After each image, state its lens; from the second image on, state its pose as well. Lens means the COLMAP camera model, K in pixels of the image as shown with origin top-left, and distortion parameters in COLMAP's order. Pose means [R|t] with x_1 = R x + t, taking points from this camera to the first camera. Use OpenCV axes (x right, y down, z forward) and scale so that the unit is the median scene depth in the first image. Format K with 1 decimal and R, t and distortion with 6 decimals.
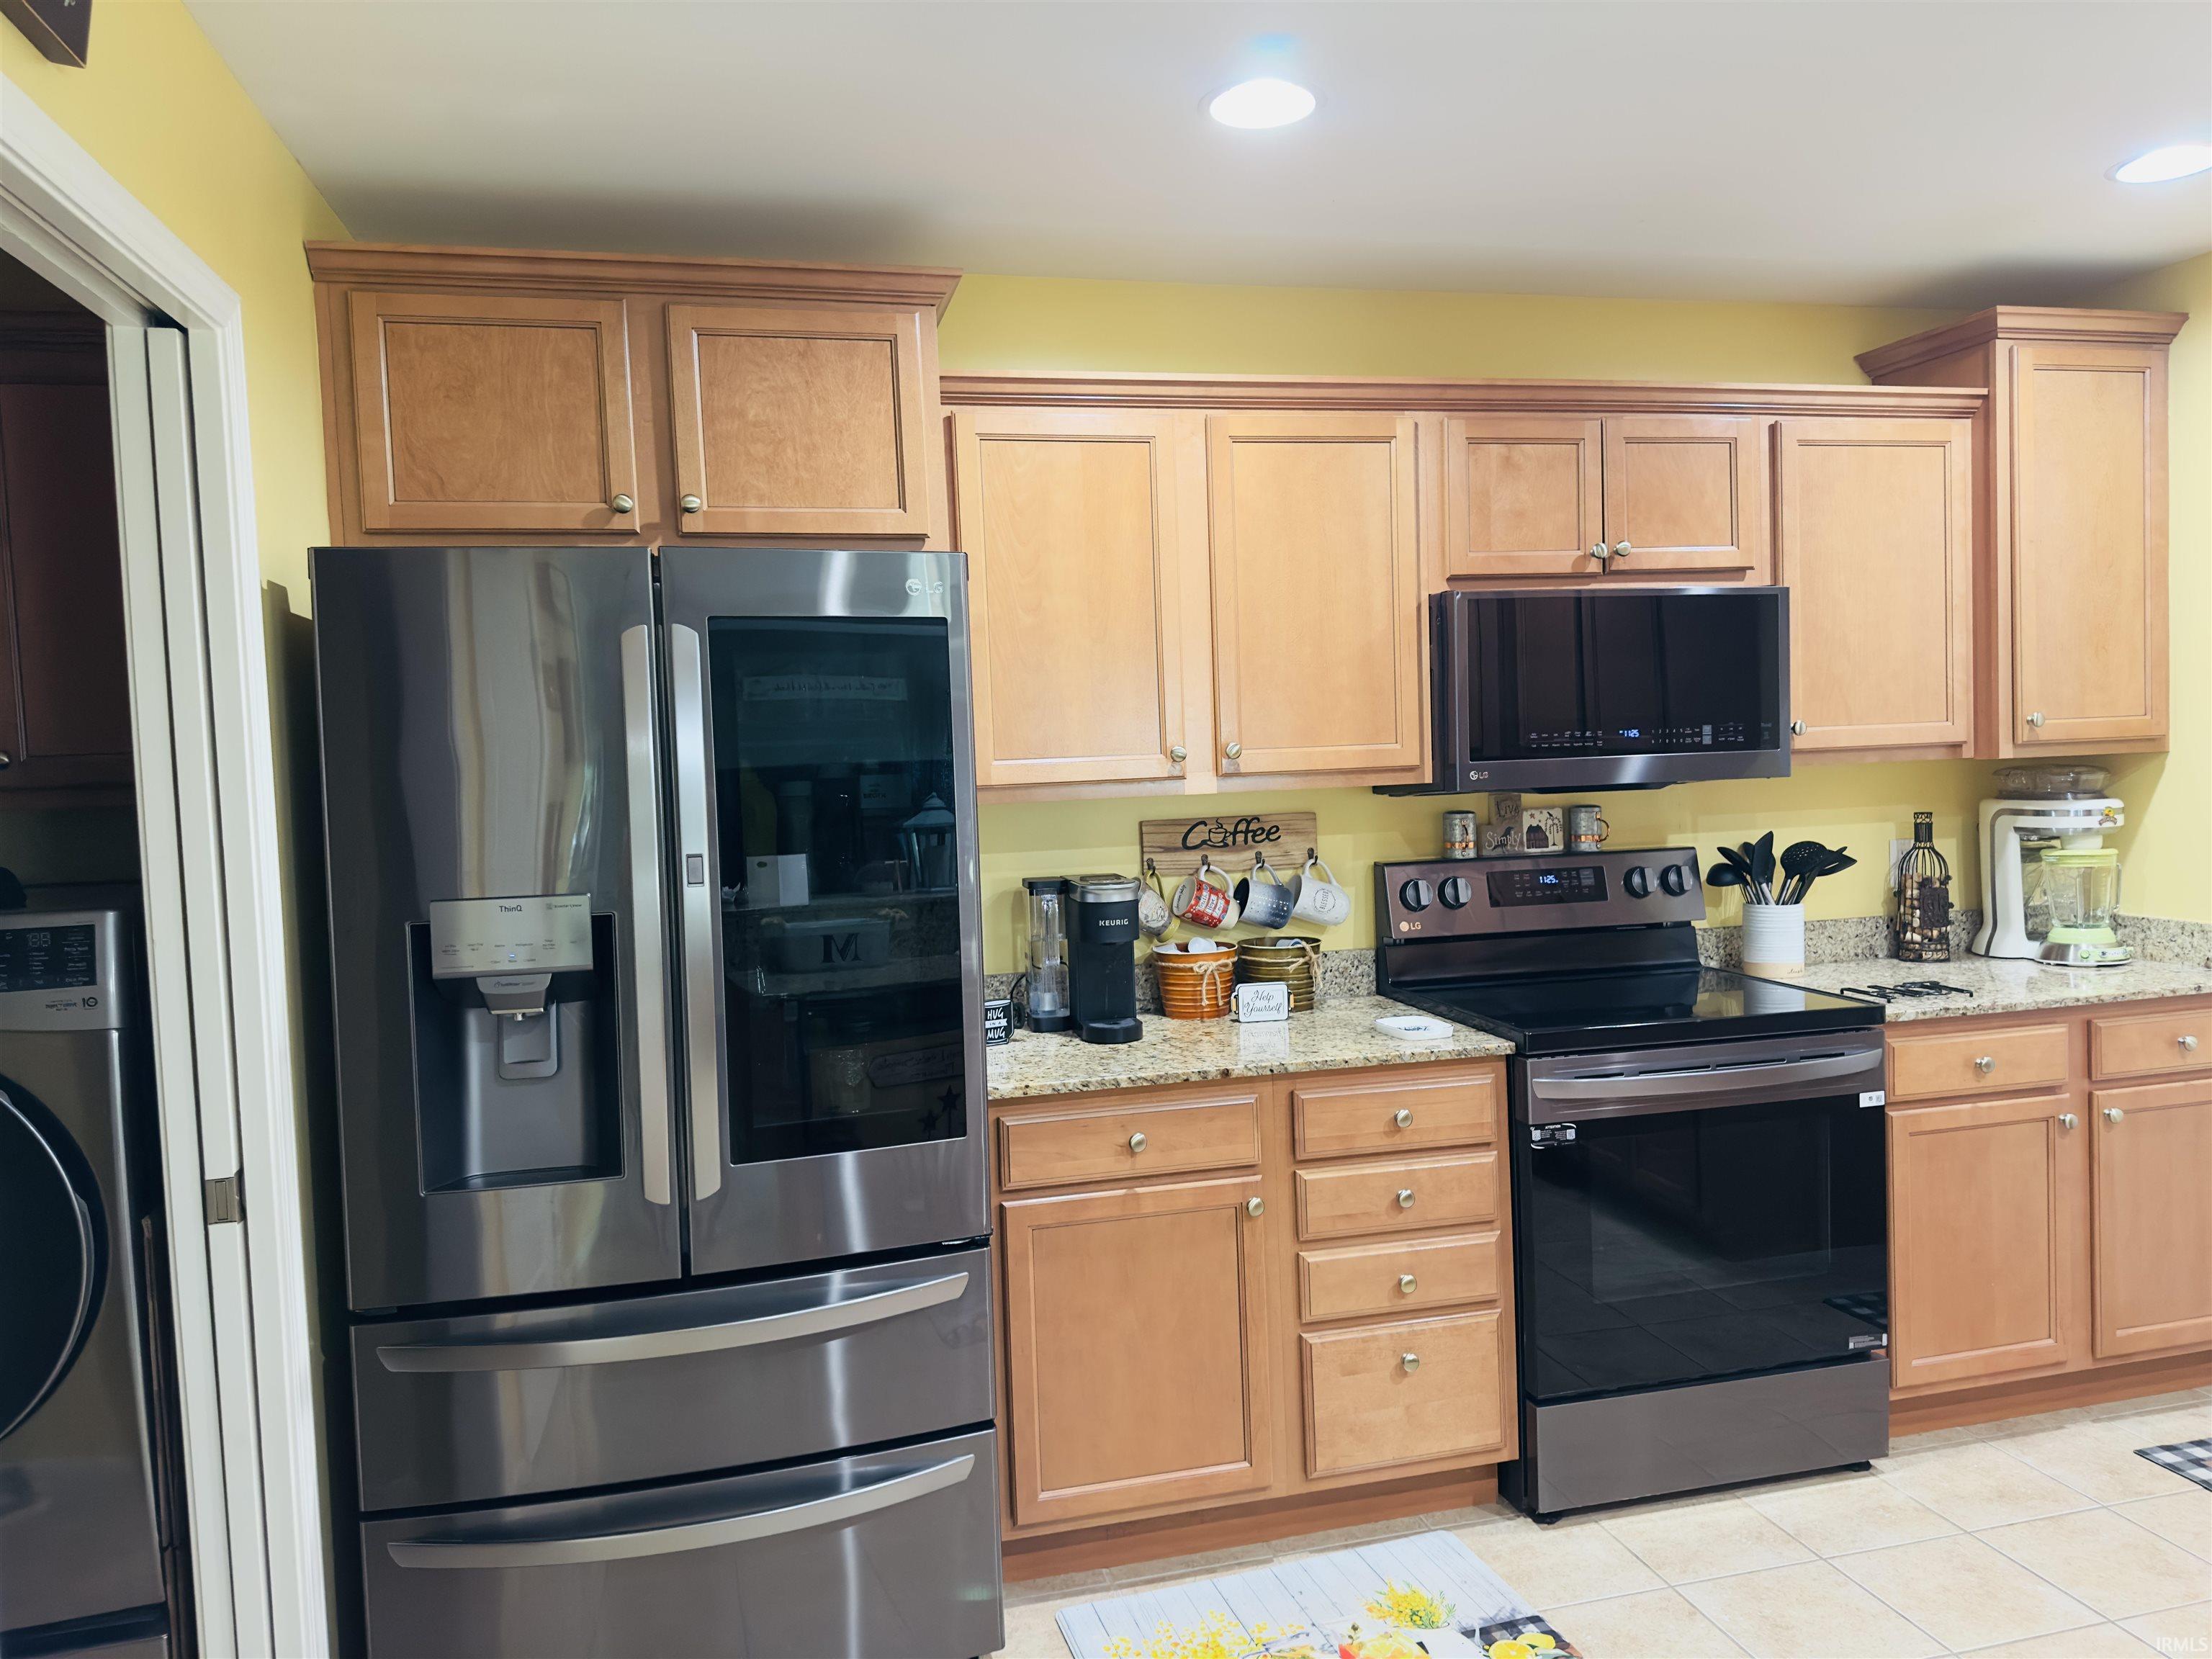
lens RADIAL K [[1558.2, 0, 1103.8], [0, 1558.2, 821.6], [0, 0, 1]] dist [0.032398, -0.025615]
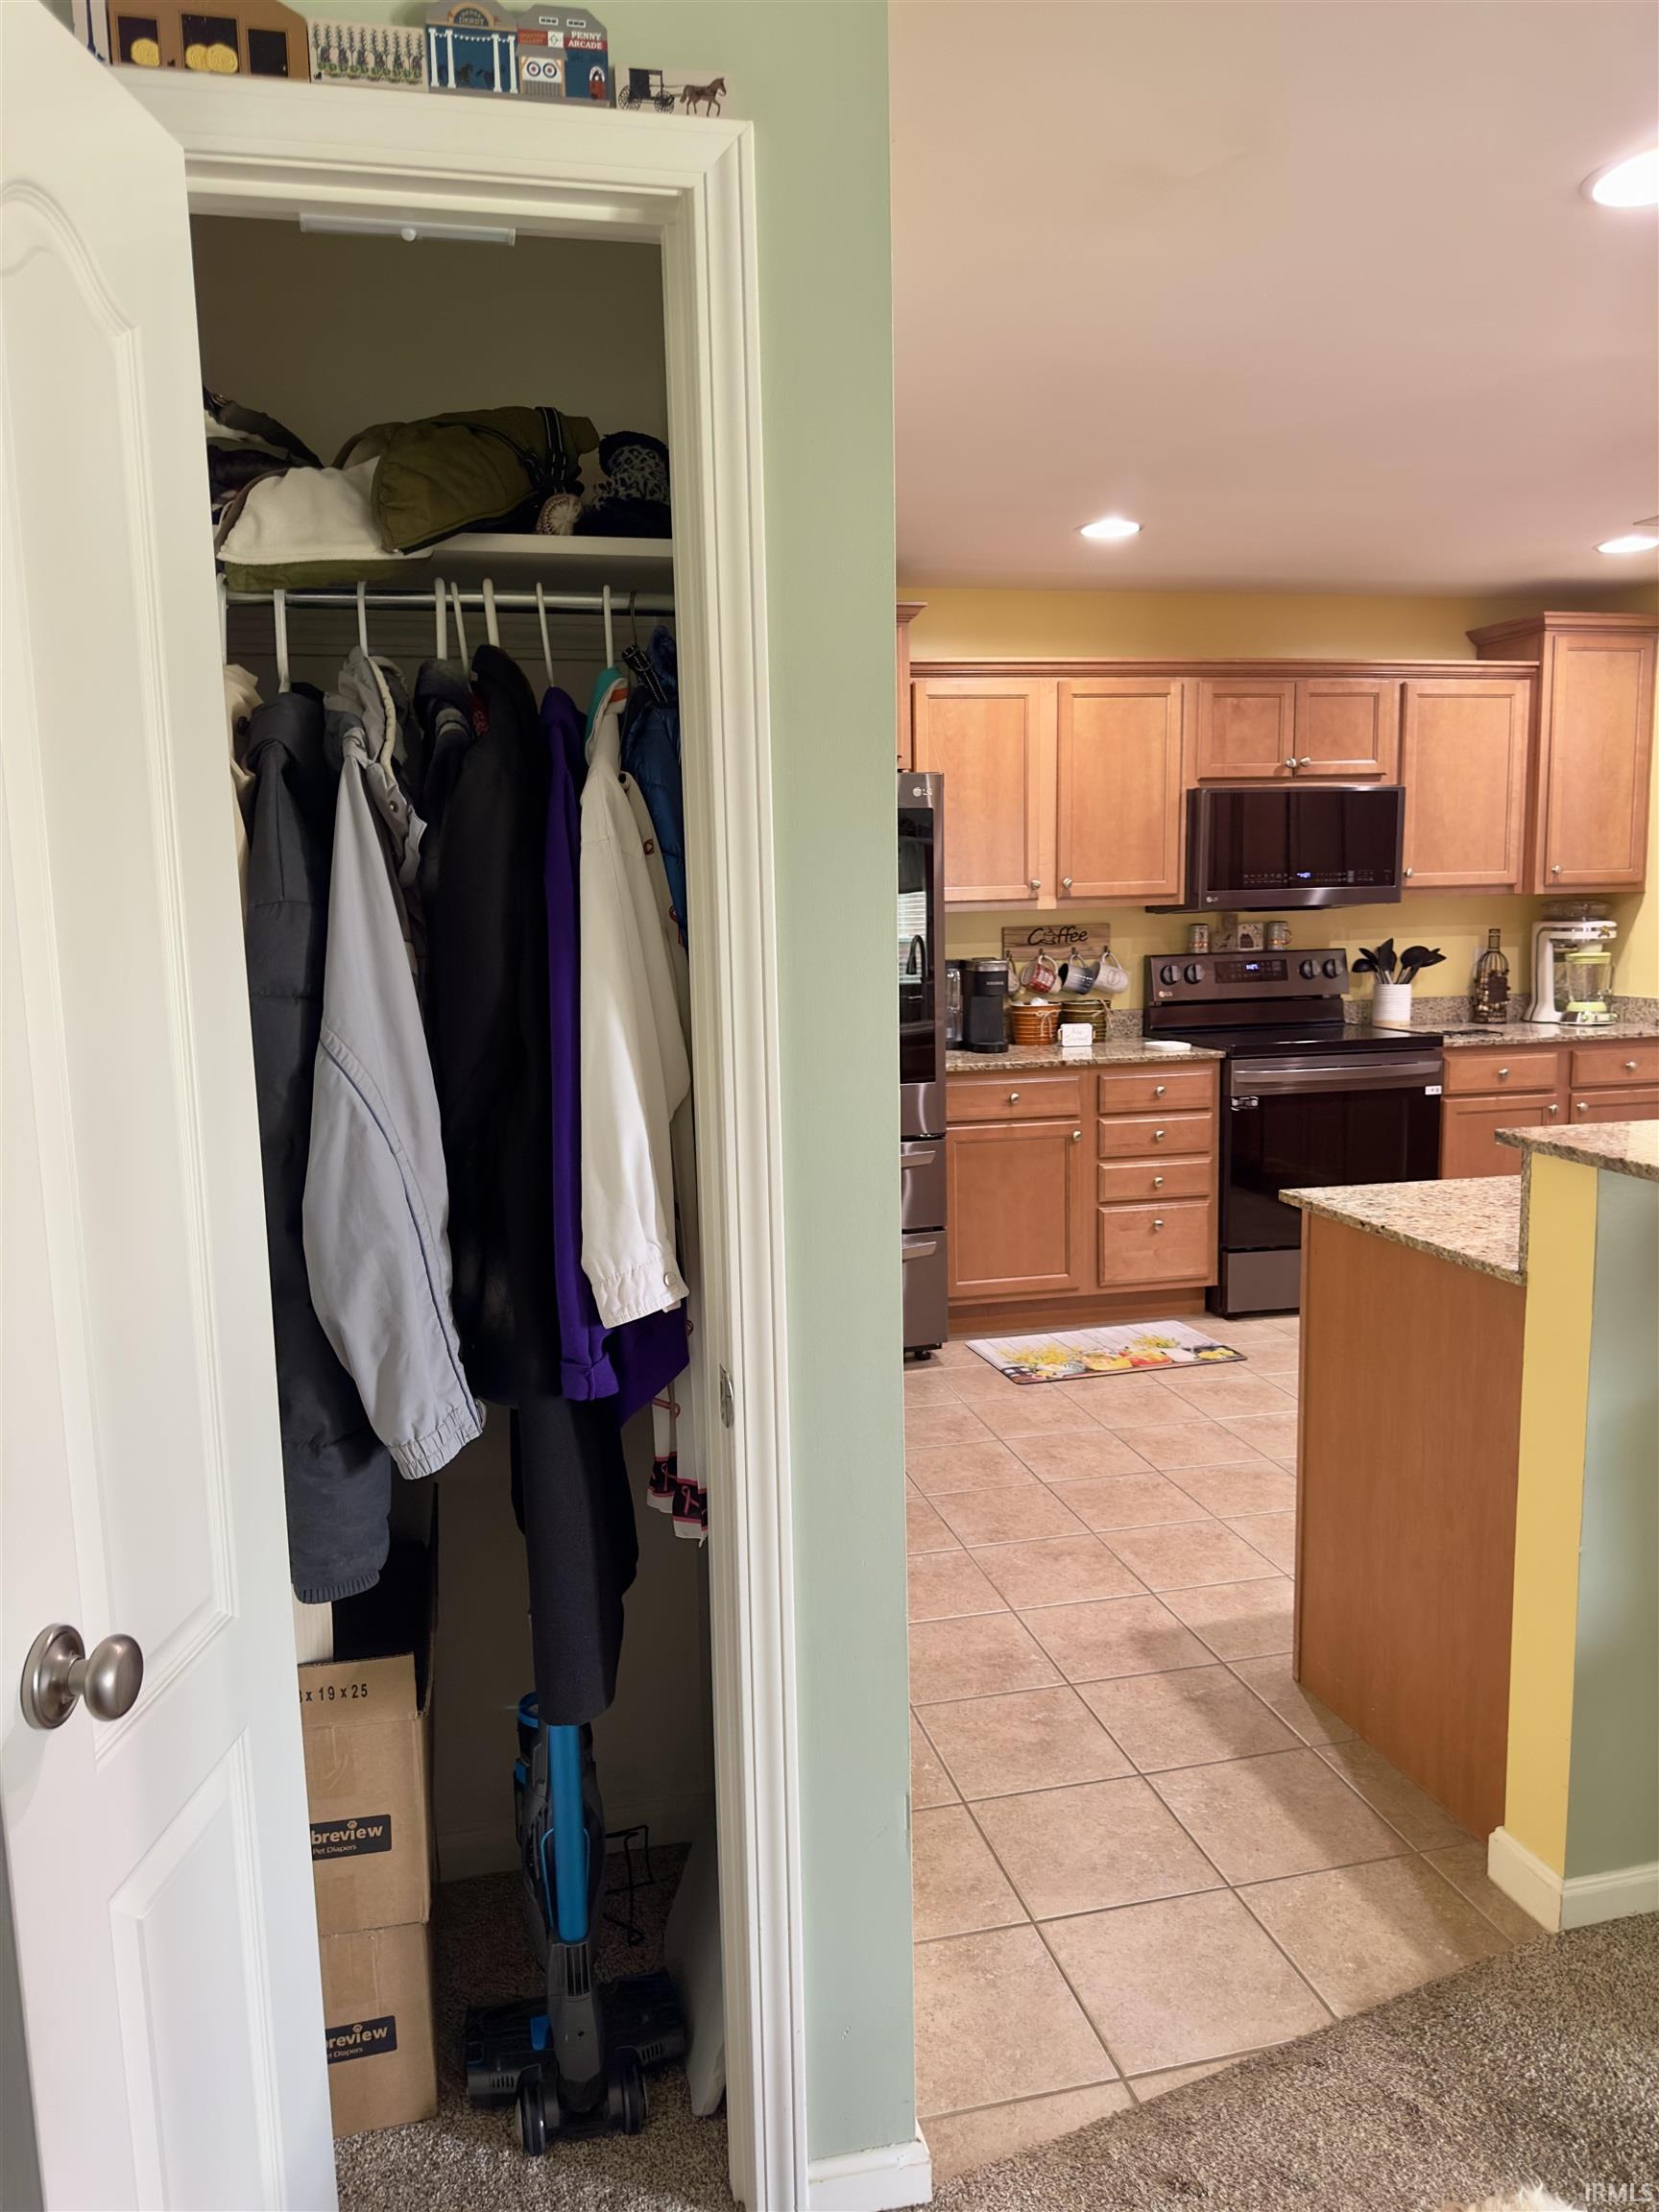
lens RADIAL K [[1558.2, 0, 787.2], [0, 1558.2, 1144.6], [0, 0, 1]] dist [0.032398, -0.025615]
pose [[0.999516, 0.015792, -0.026815, -0.162888], [-0.012808, 0.994067, 0.108015, 0.055132], [0.028362, -0.107620, 0.993788, -0.694589]]
